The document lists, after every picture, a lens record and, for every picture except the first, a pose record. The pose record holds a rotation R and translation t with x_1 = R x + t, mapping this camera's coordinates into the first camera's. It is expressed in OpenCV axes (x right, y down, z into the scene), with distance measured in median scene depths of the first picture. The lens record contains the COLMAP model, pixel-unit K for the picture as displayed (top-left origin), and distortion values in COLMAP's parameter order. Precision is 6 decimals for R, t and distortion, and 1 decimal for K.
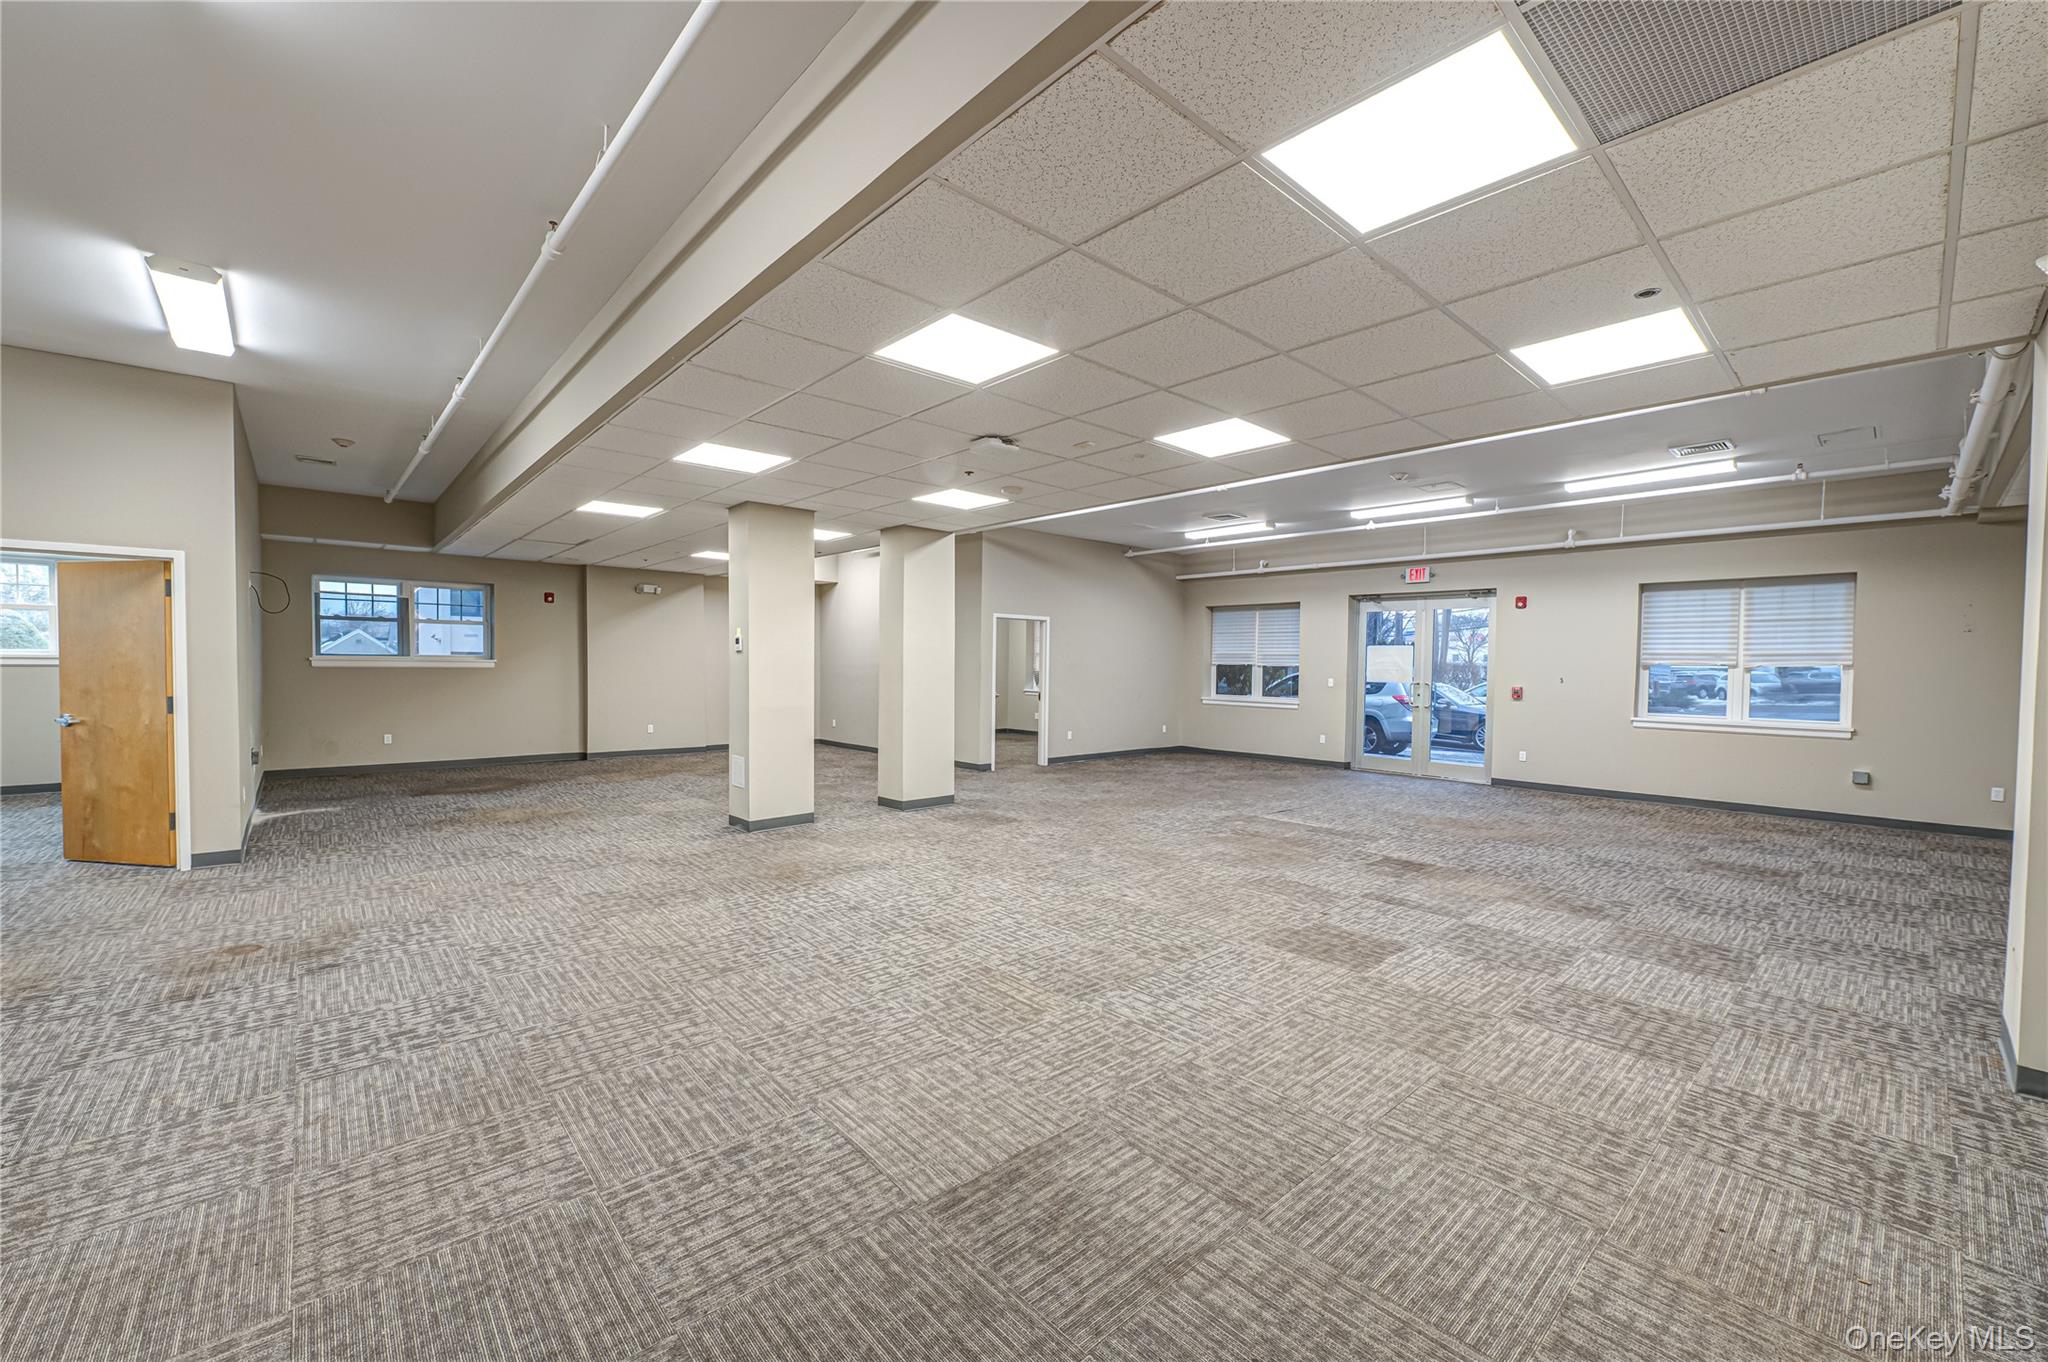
lens RADIAL K [[812.4, 0, 1034.1], [0, 812.4, 685.2], [0, 0, 1]] dist [-0.007930, 0.000288]
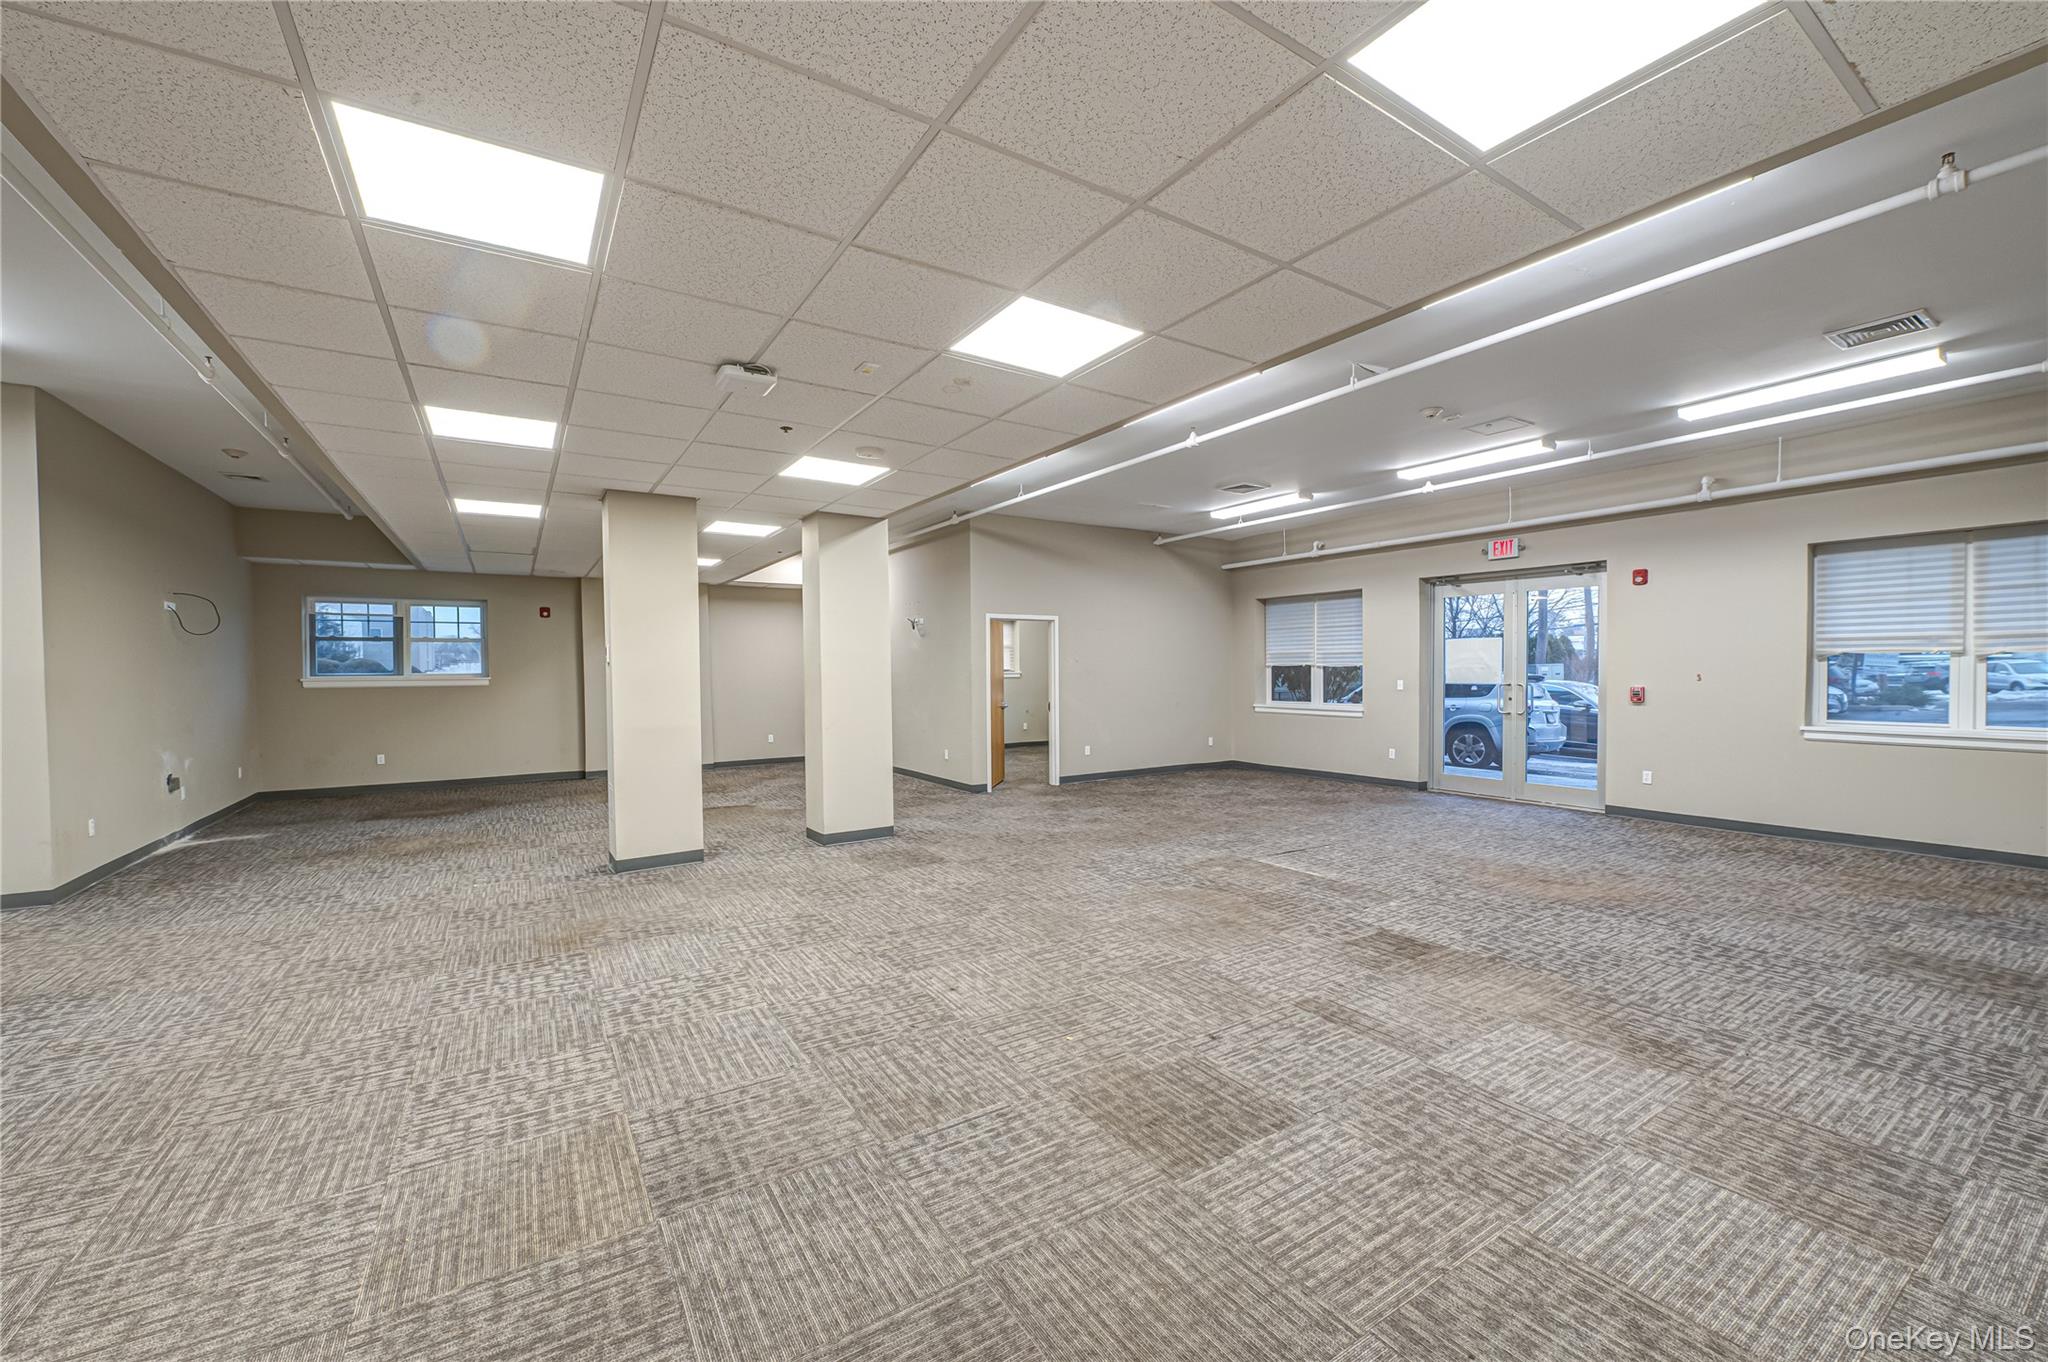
lens RADIAL K [[812.4, 0, 1034.1], [0, 812.4, 685.2], [0, 0, 1]] dist [-0.007930, 0.000288]
pose [[0.986829, -0.017897, -0.160775, 0.191342], [0.016663, 0.999820, -0.009026, -0.002756], [0.160907, 0.006229, 0.986950, 0.185834]]
